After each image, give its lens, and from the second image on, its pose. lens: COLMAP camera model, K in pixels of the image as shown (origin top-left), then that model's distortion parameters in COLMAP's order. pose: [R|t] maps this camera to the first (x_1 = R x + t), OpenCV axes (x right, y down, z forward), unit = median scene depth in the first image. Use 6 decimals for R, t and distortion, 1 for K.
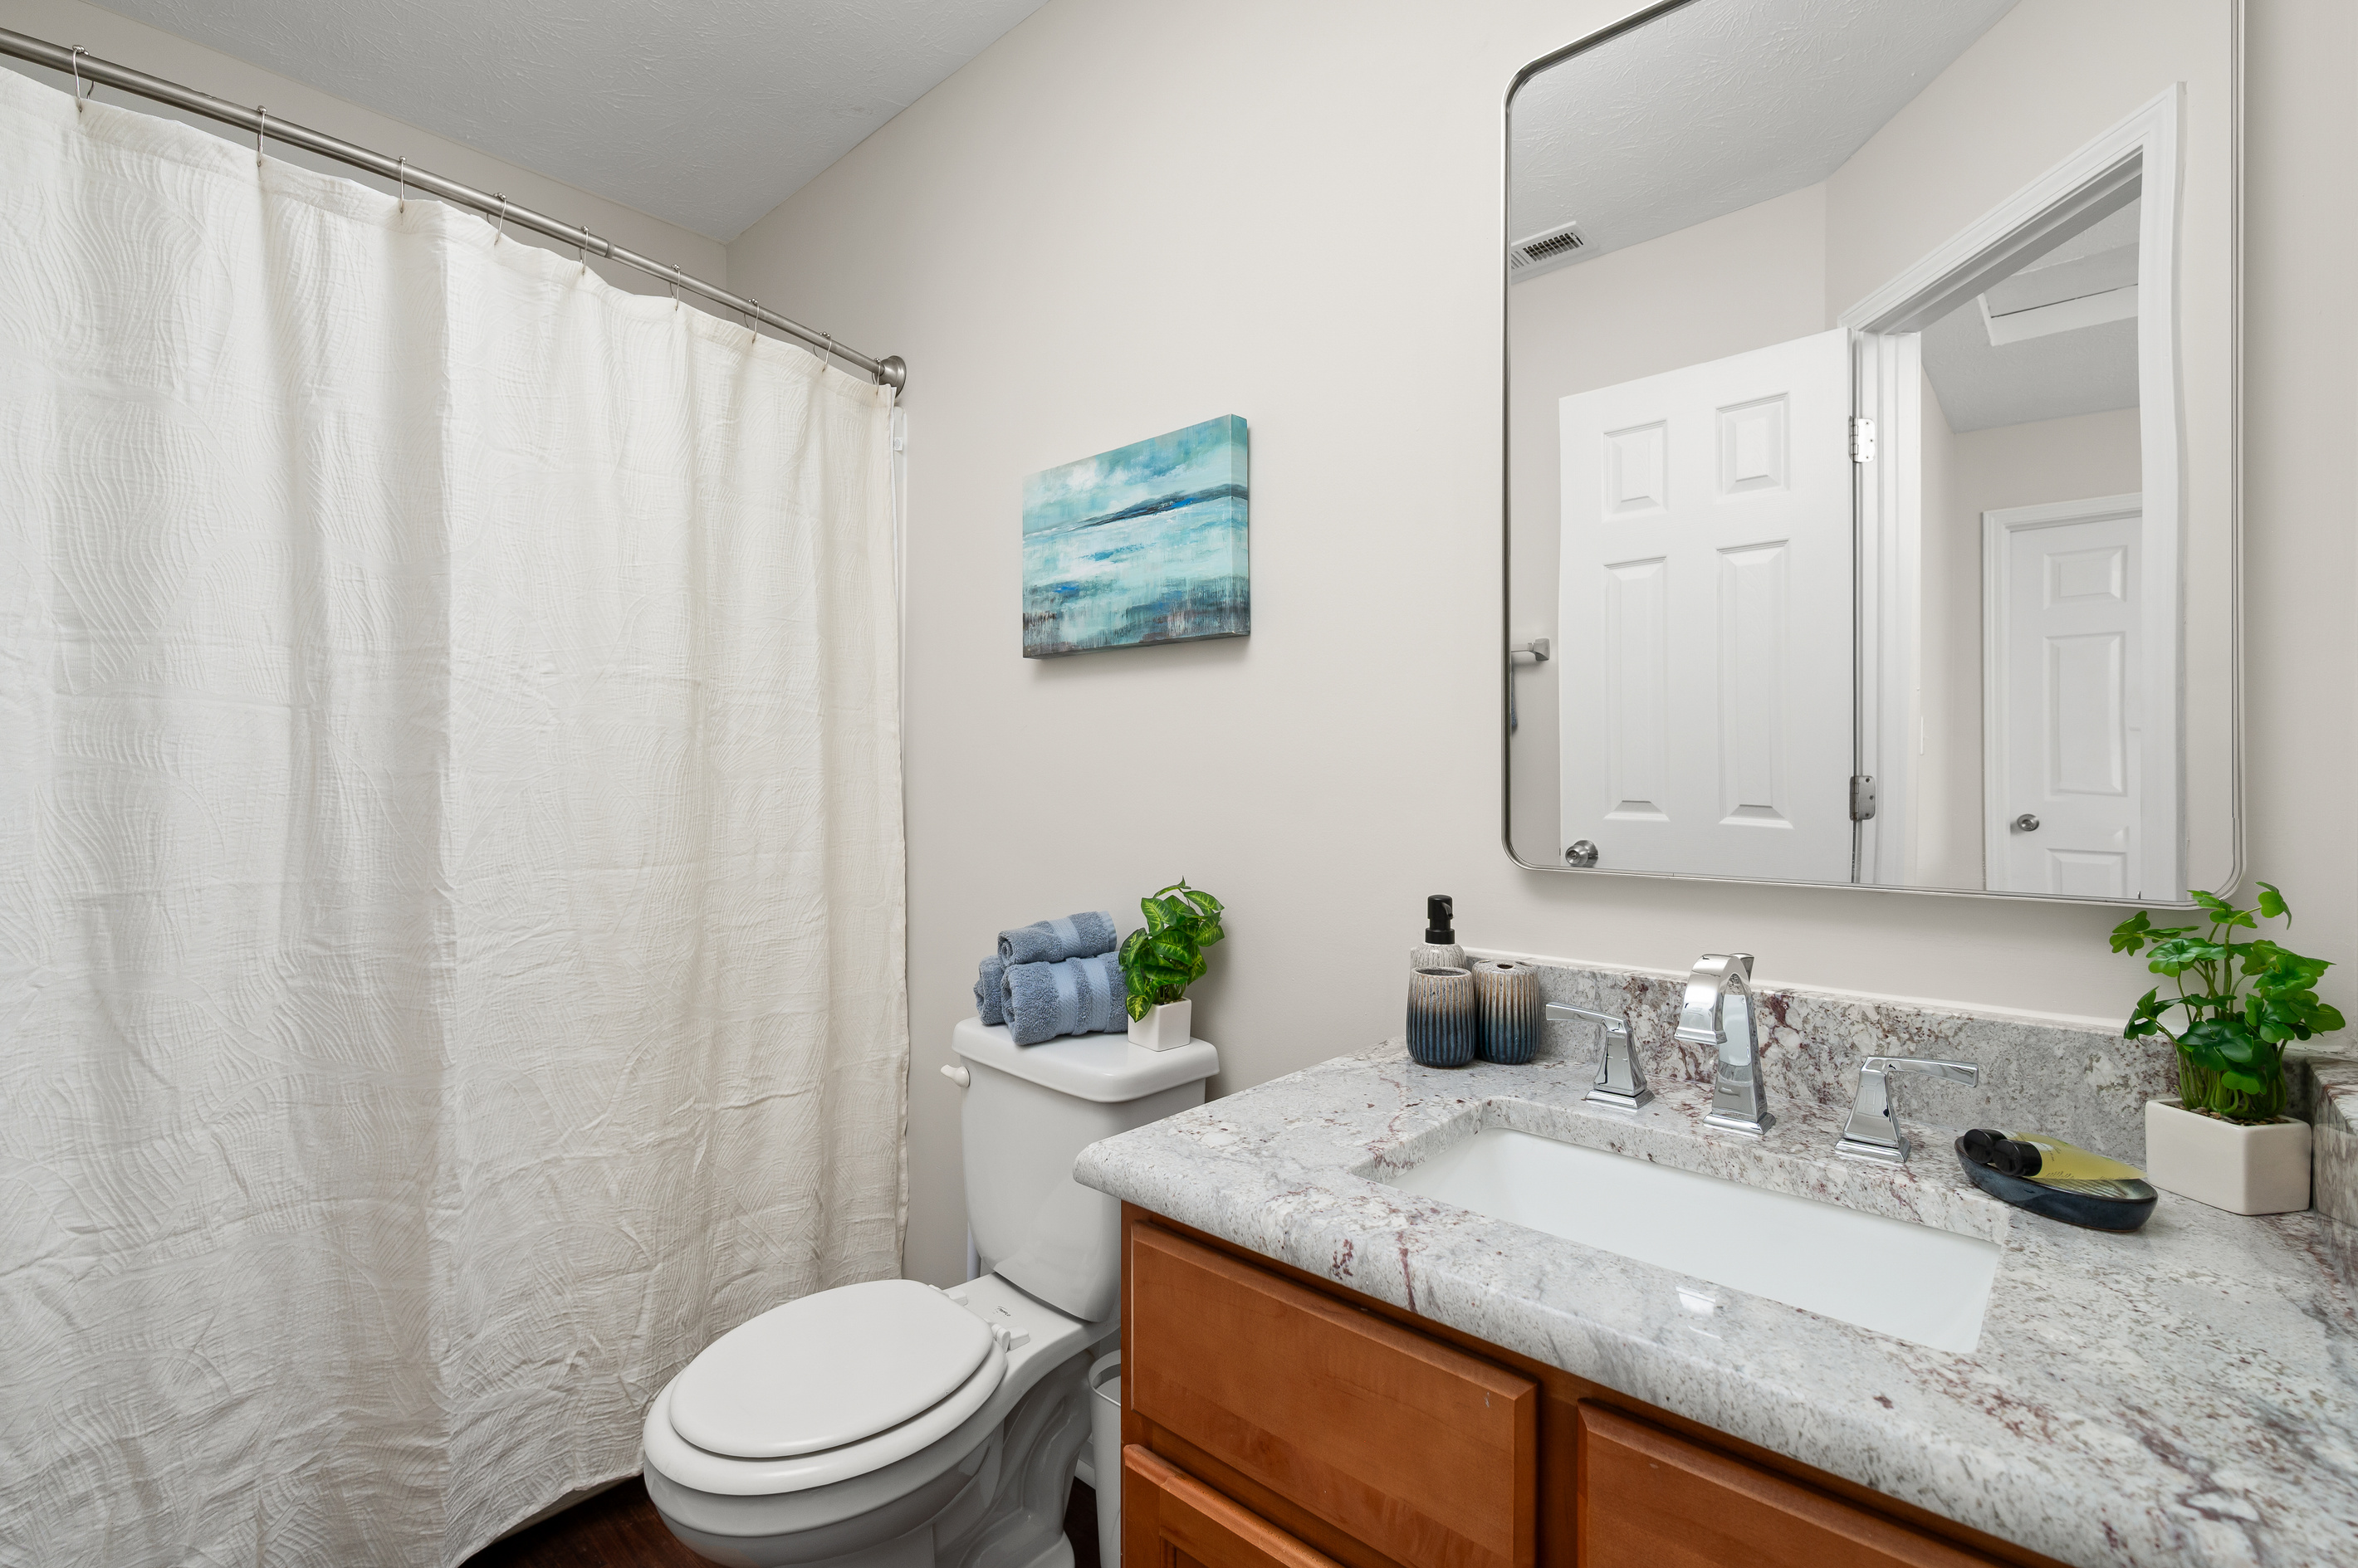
lens RADIAL K [[1058.0, 0, 1175.0], [0, 1058.0, 774.0], [0, 0, 1]] dist [0.001521, 0.000149]
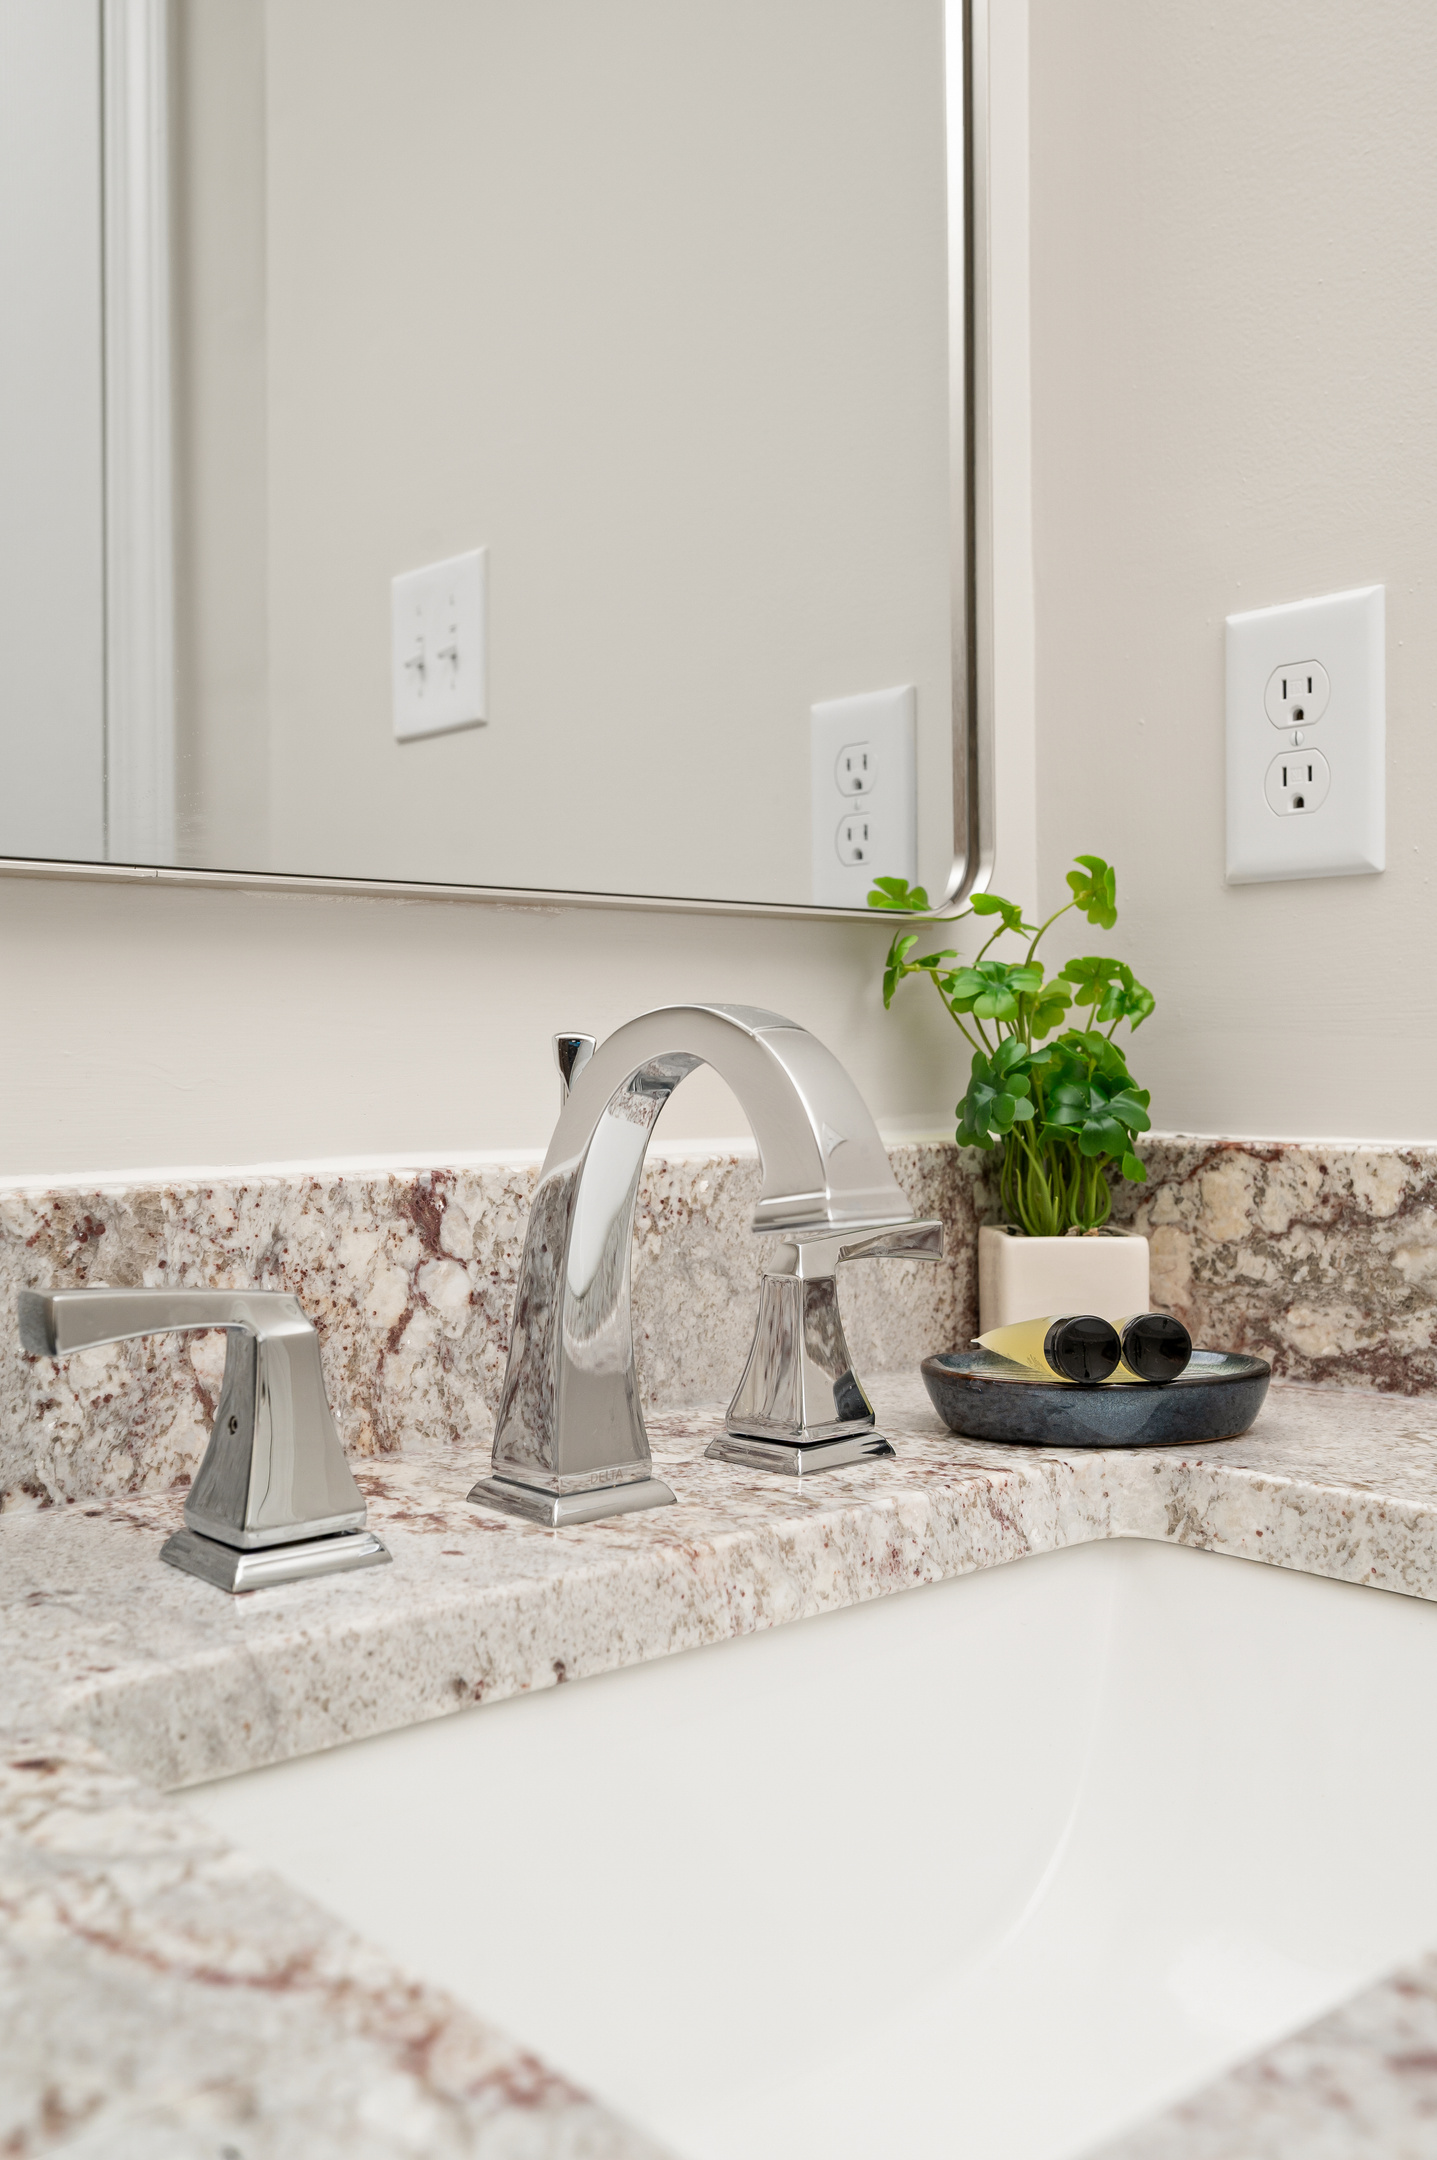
lens RADIAL K [[1906.0, 0, 717.3], [0, 1906.0, 1077.1], [0, 0, 1]] dist [-0.006385, -0.017227]
pose [[0.122045, -0.007447, 0.992497, -0.094019], [0.006623, 0.999956, 0.006689, 0.169945], [-0.992502, 0.005757, 0.122089, 0.819261]]
